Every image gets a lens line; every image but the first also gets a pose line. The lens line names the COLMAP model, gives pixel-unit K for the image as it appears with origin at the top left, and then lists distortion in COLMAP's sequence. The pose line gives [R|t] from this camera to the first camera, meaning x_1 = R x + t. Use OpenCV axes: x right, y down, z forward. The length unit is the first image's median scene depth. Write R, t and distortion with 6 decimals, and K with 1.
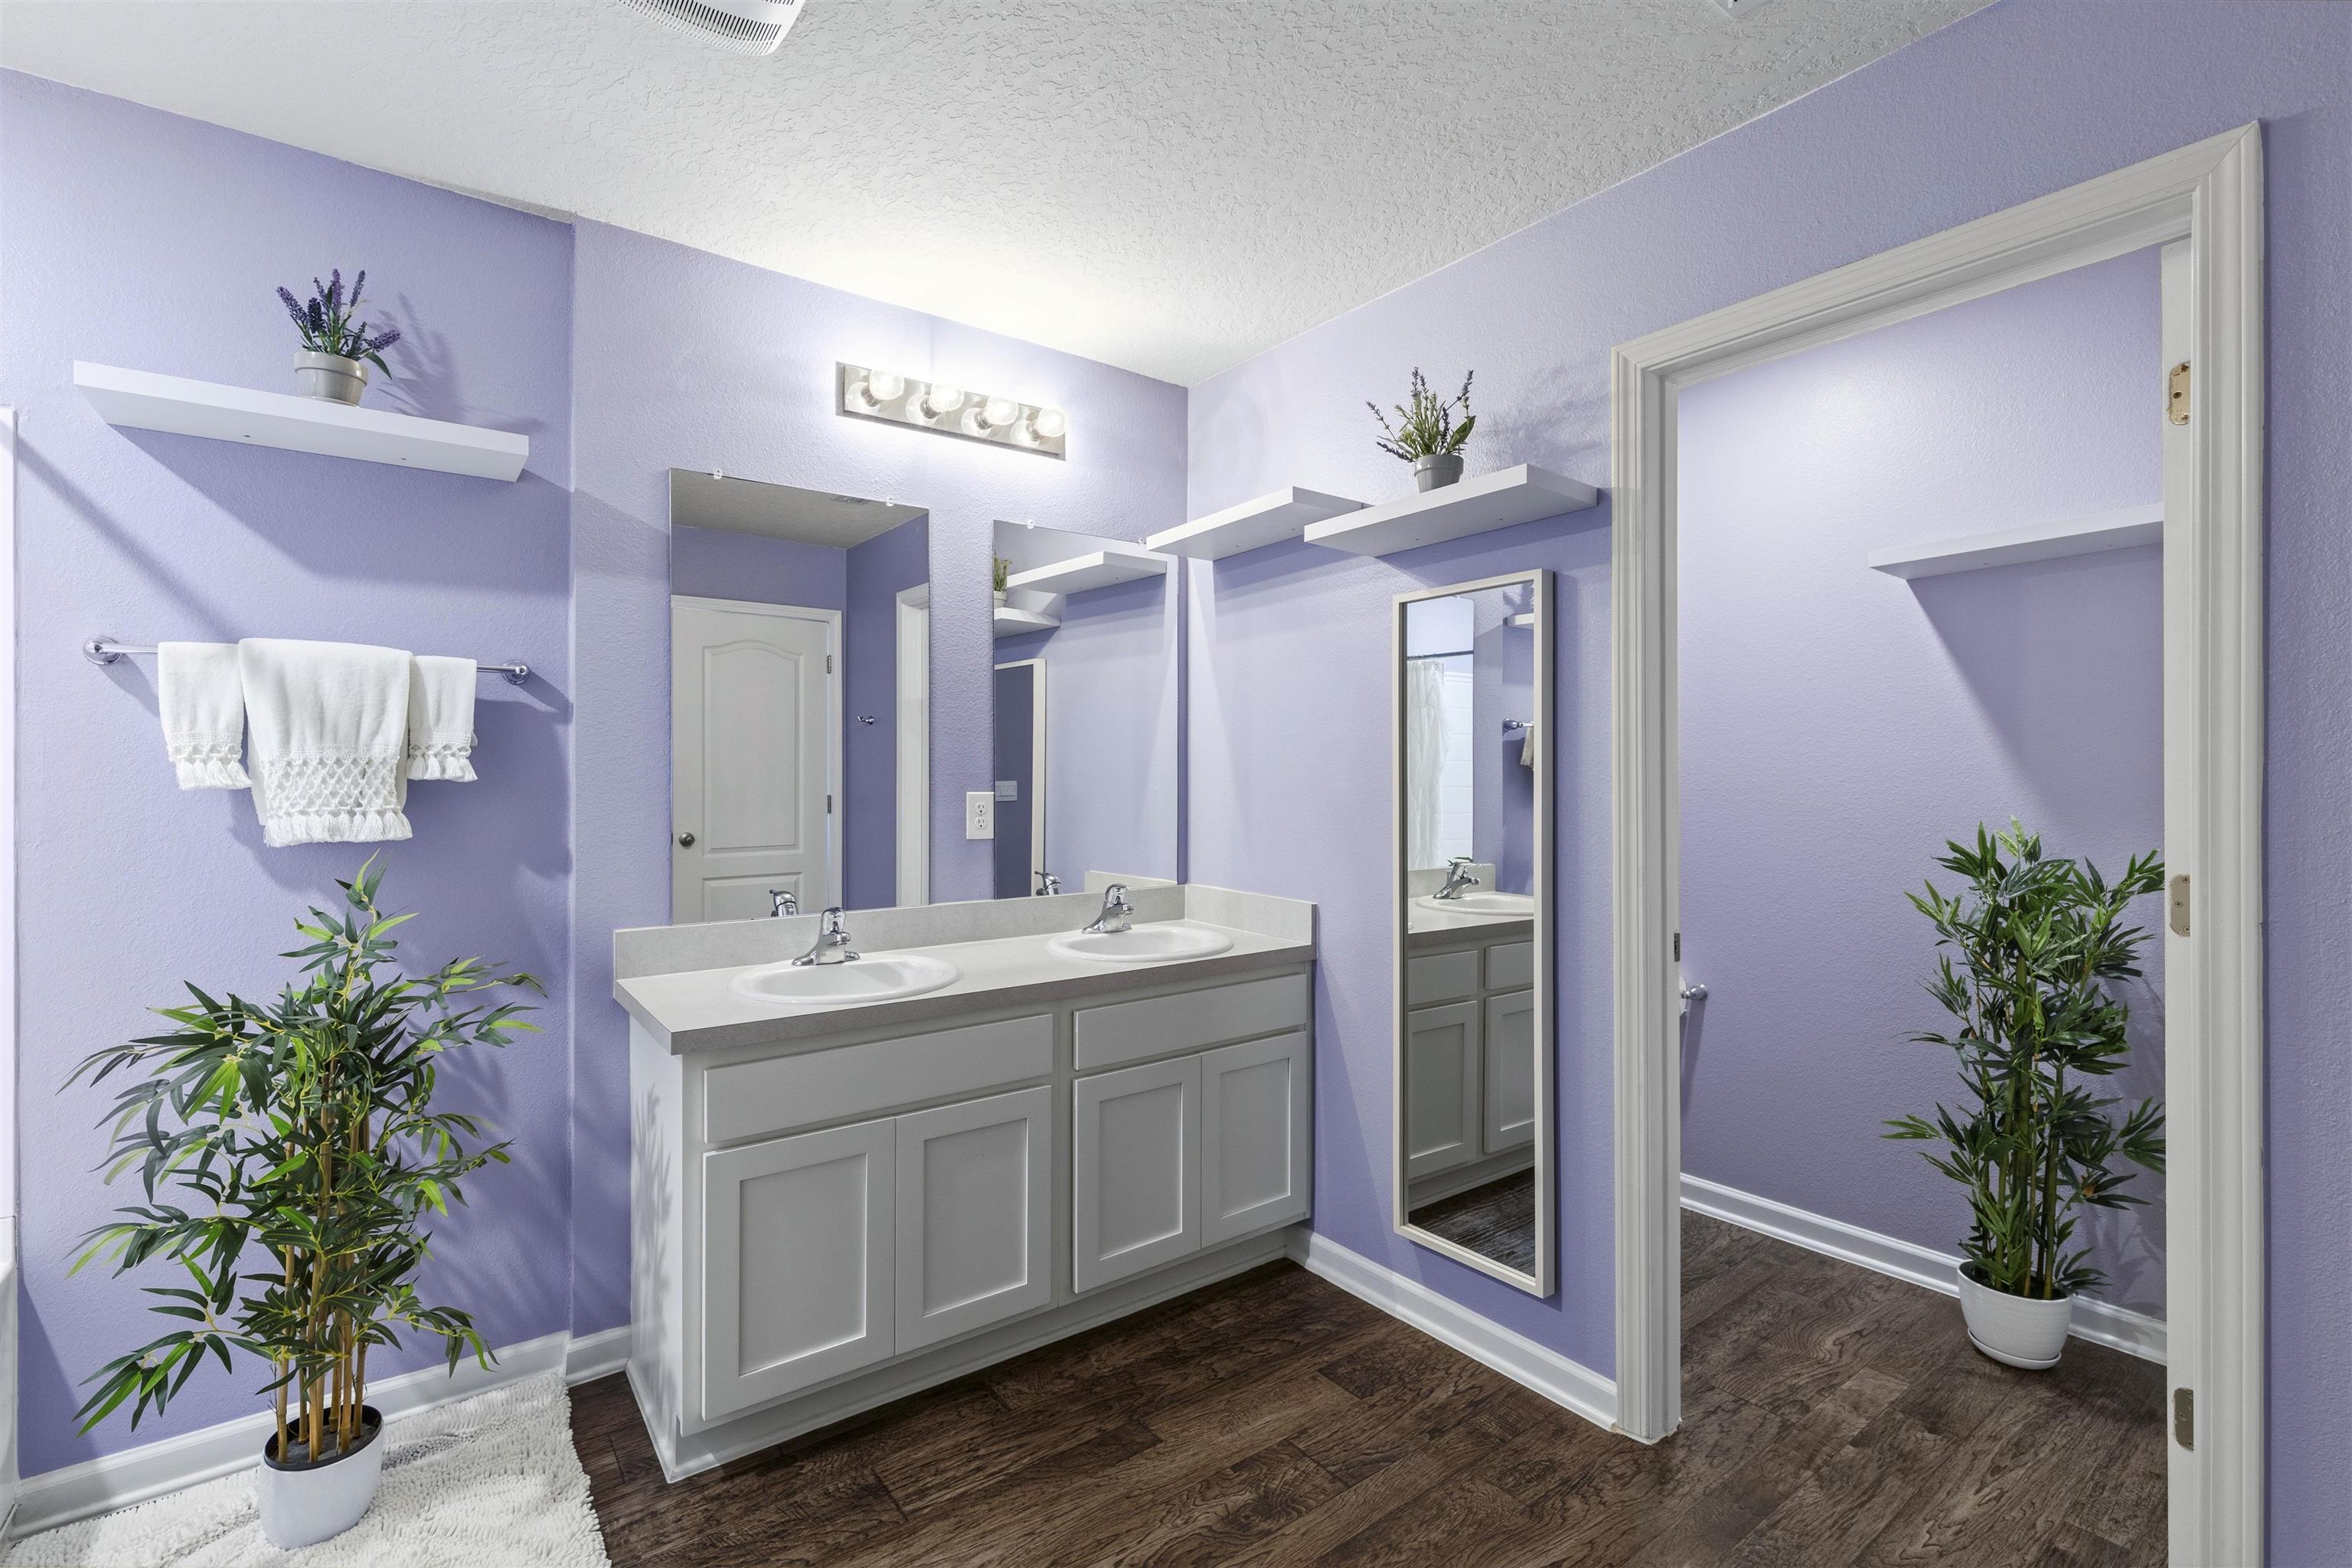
lens RADIAL K [[1059.0, 0, 1173.4], [0, 1059.0, 779.6], [0, 0, 1]] dist [0.005679, 0.000277]
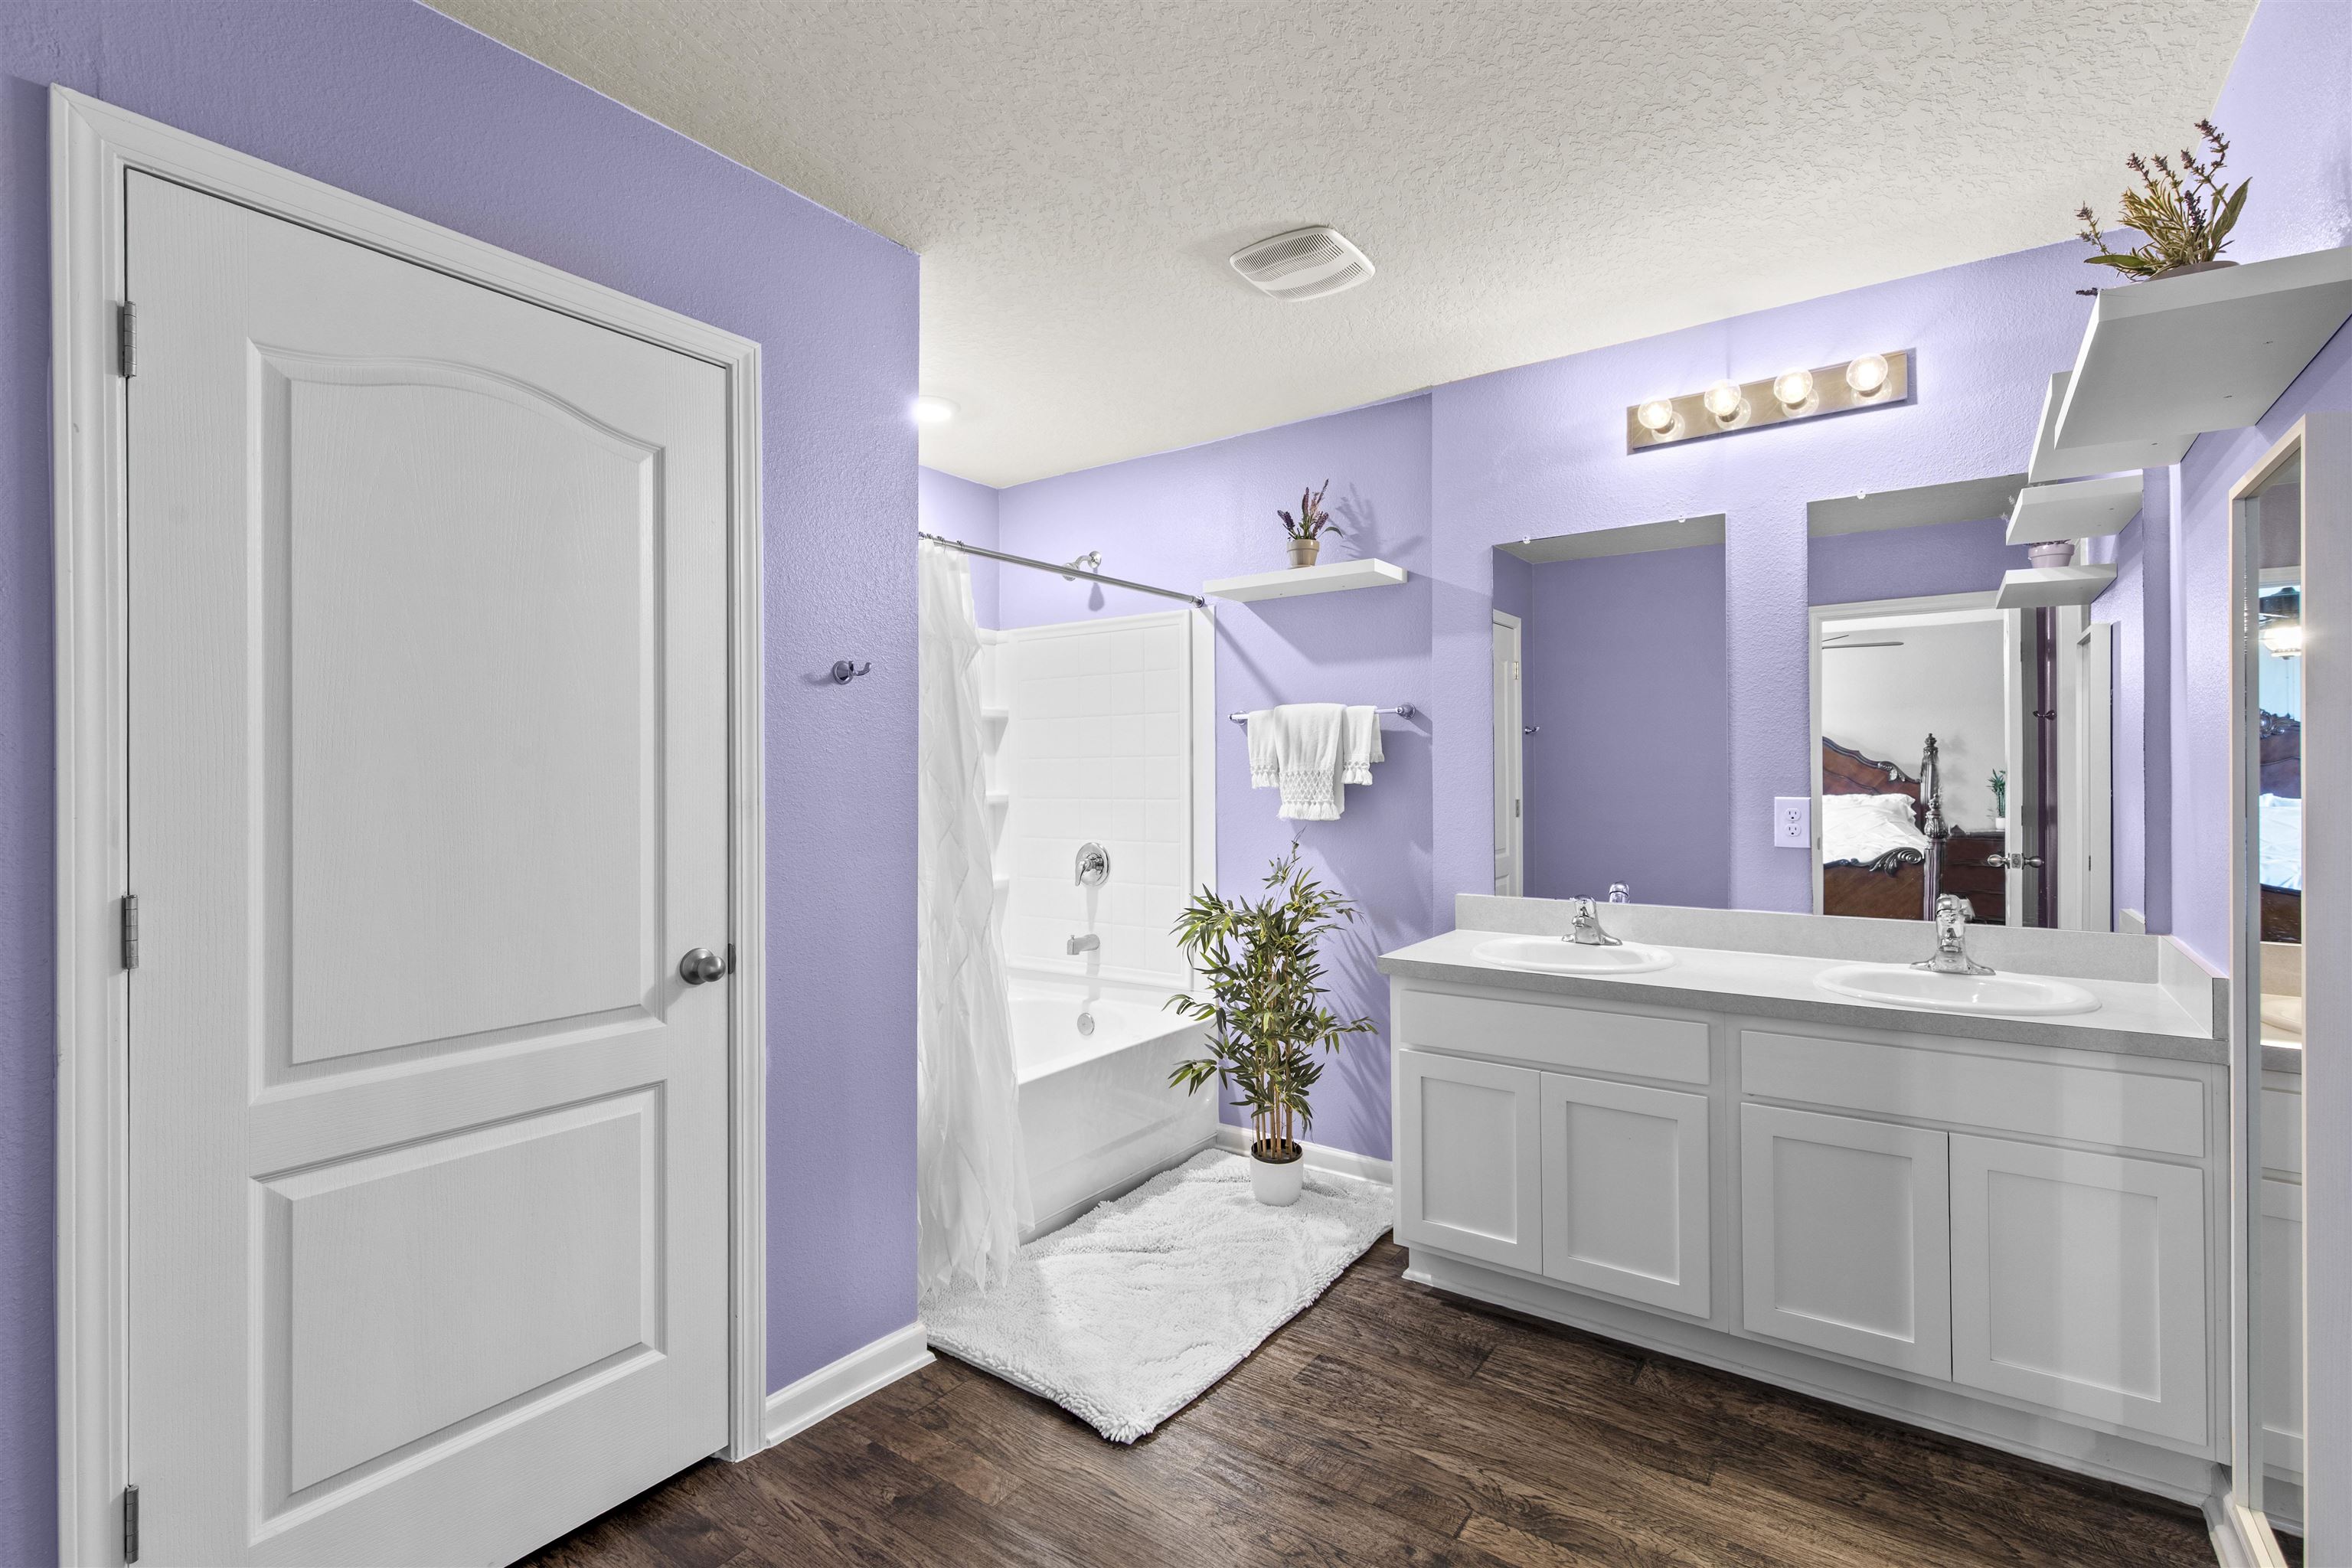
lens RADIAL K [[1059.0, 0, 1170.5], [0, 1059.0, 782.5], [0, 0, 1]] dist [0.005679, 0.000277]
pose [[0.301156, -0.000617, -0.953575, 0.733828], [0.000079, 1.000000, -0.000622, -0.000651], [0.953575, 0.000112, 0.301156, 0.255884]]
